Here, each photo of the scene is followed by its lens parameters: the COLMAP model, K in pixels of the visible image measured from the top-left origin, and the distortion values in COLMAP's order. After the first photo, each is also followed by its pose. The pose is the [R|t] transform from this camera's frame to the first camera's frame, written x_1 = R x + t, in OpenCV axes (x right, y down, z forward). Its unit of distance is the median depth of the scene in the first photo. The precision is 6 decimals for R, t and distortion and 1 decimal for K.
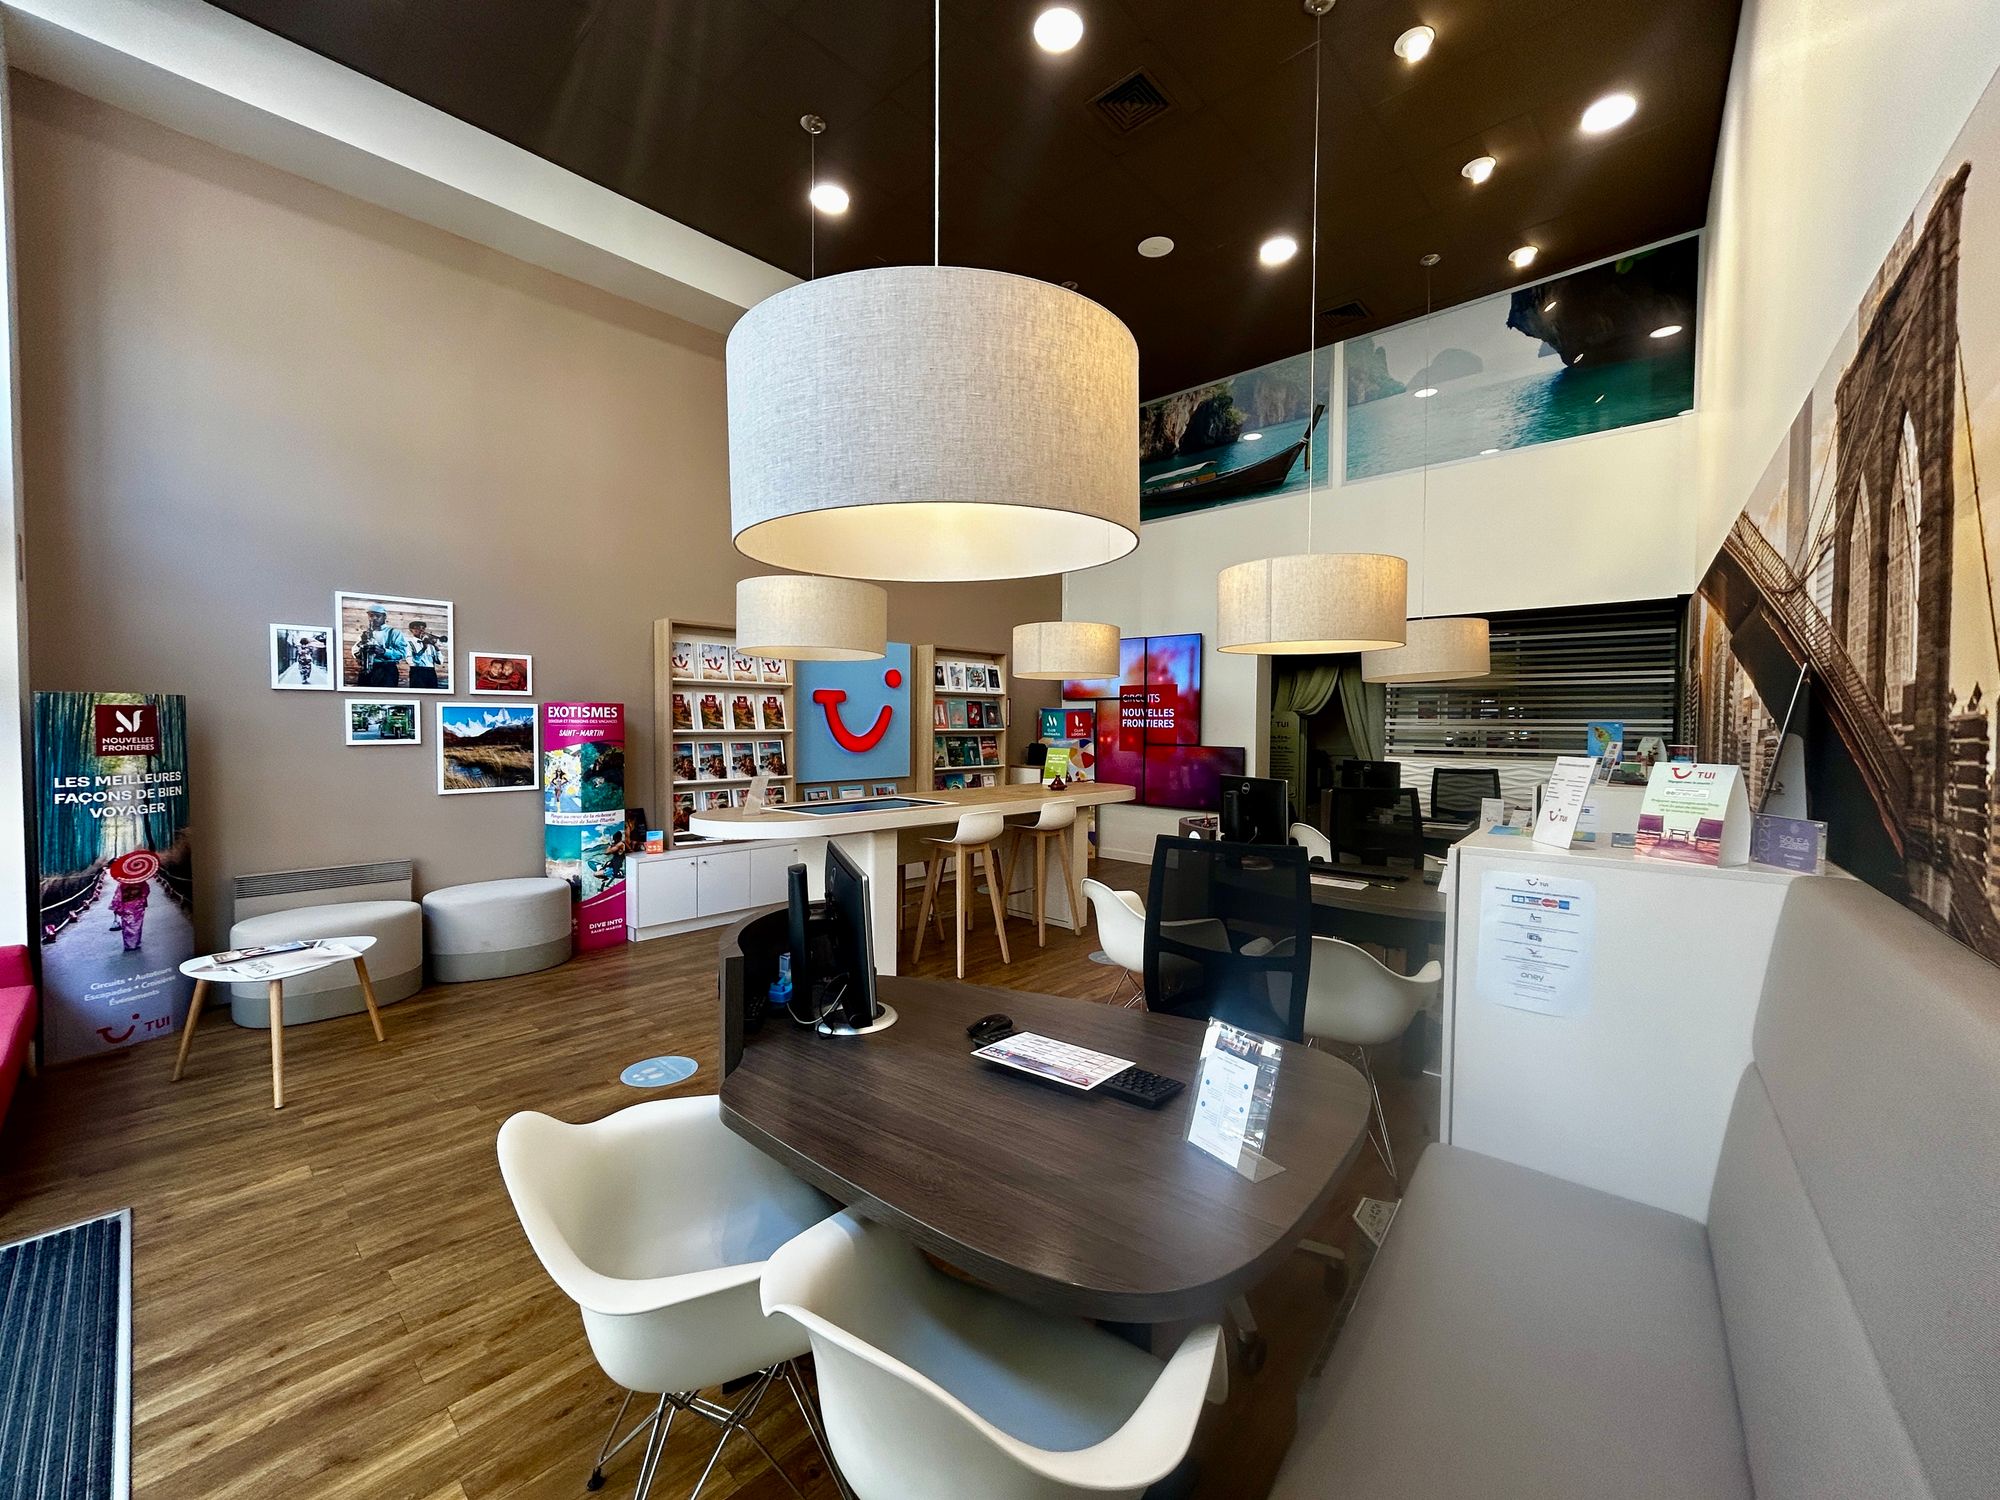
lens RADIAL K [[800.5, 0, 996.5], [0, 800.5, 749.7], [0, 0, 1]] dist [-0.003151, 0.000109]
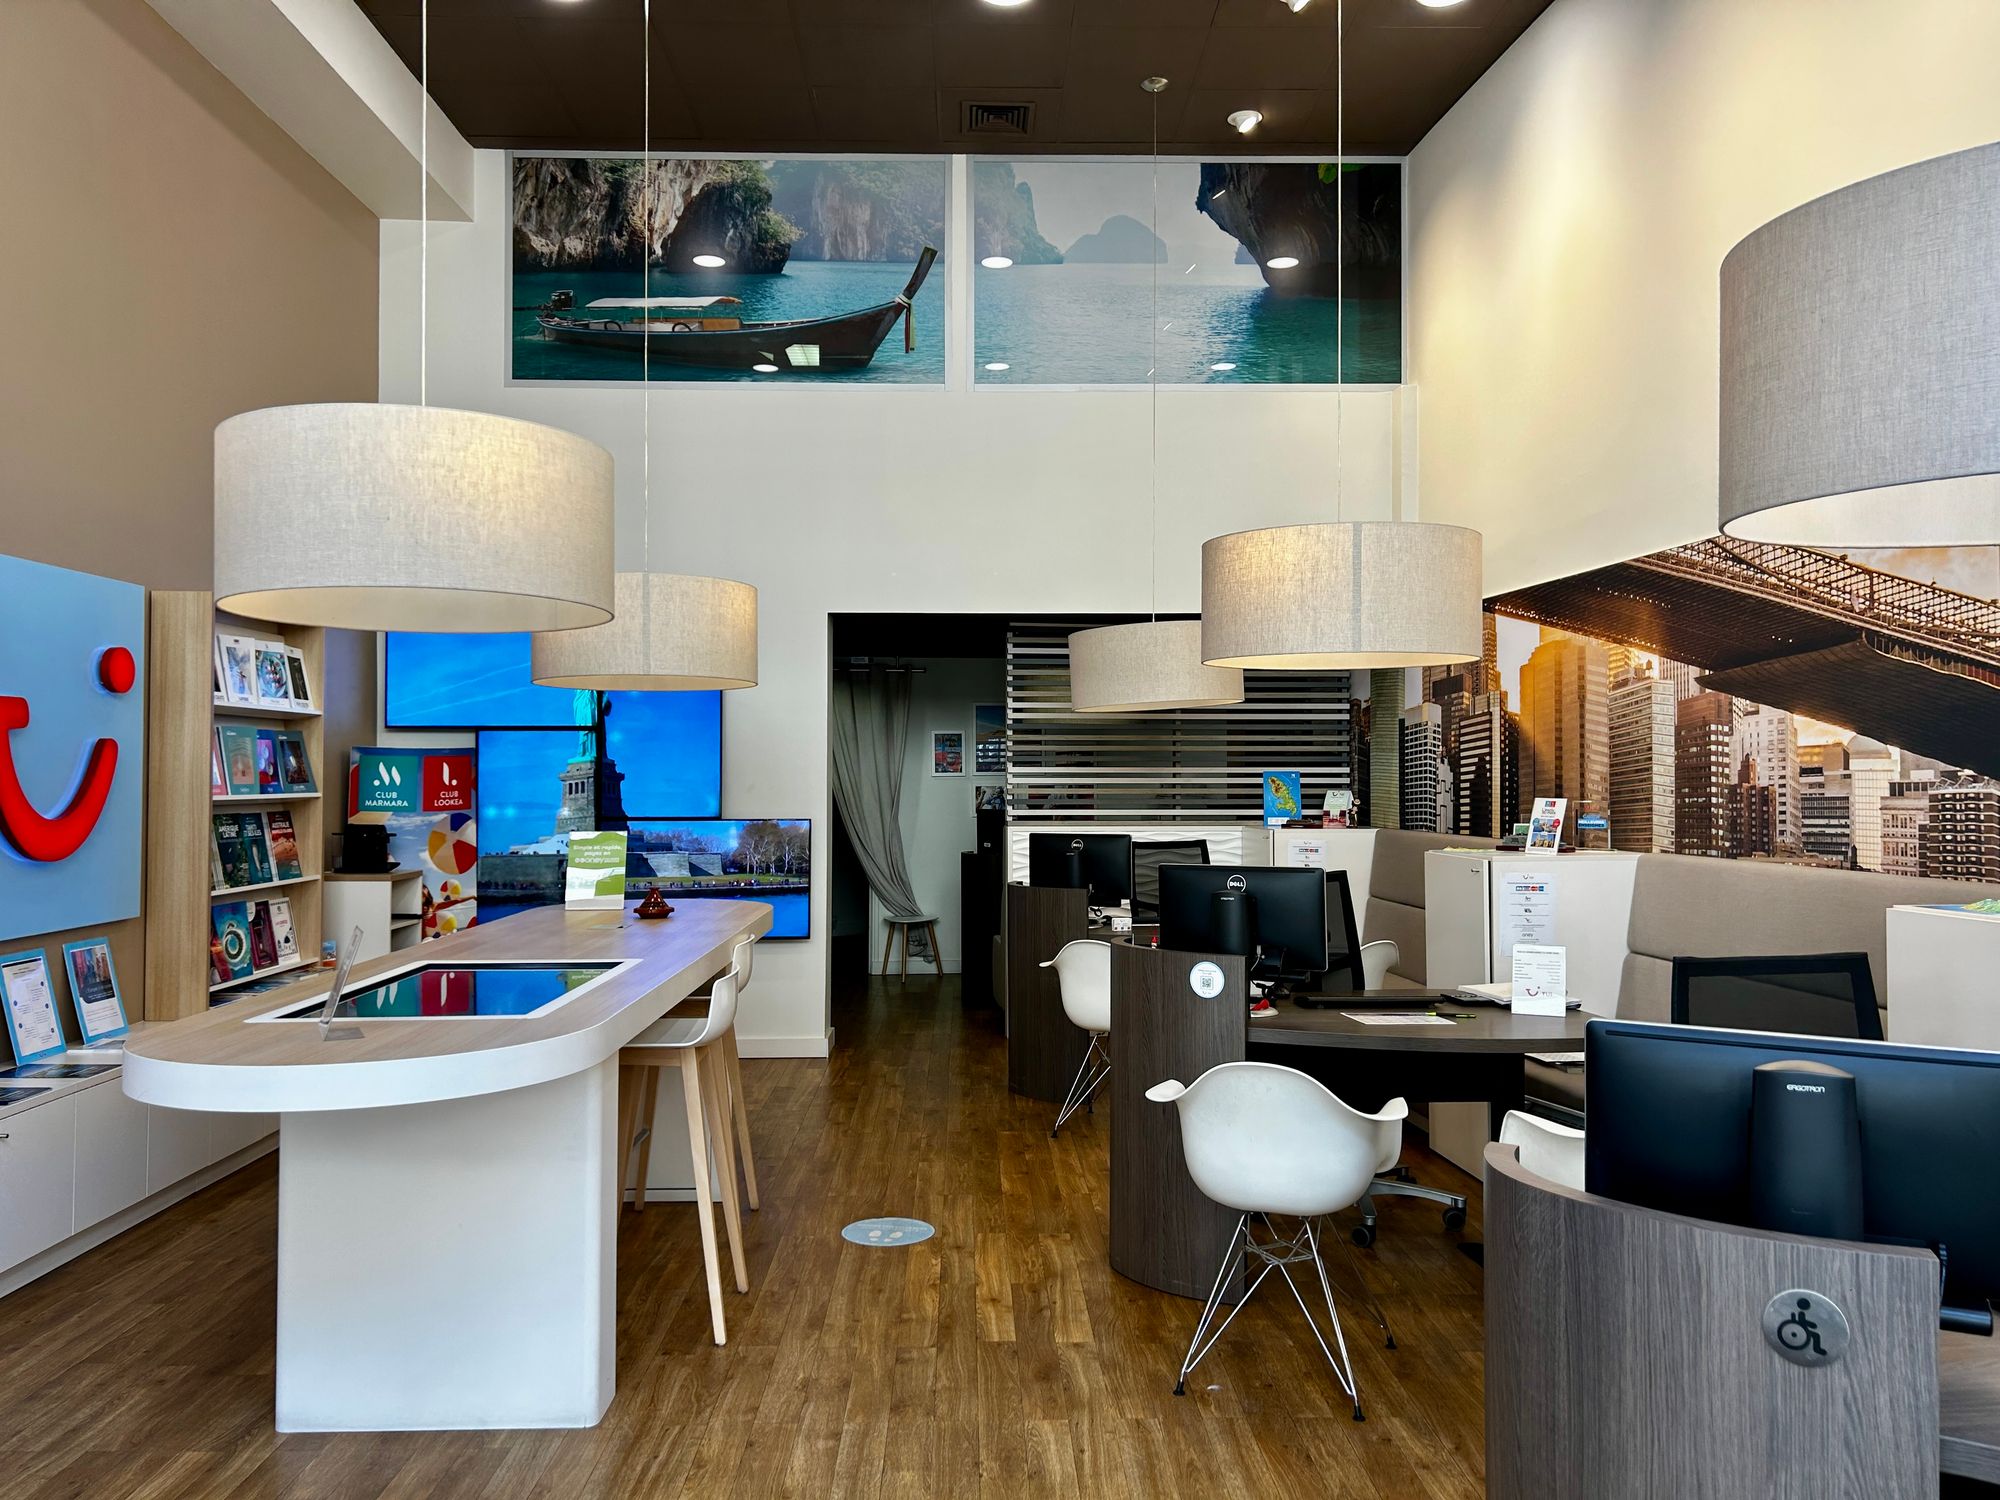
lens RADIAL K [[1486.5, 0, 999.7], [0, 1486.5, 750.0], [0, 0, 1]] dist [0.038698, -0.000418]
pose [[0.719002, 0.004504, 0.694994, -0.317141], [0.028885, 0.998921, -0.036356, -0.009925], [-0.694408, 0.046215, 0.718096, 0.161009]]
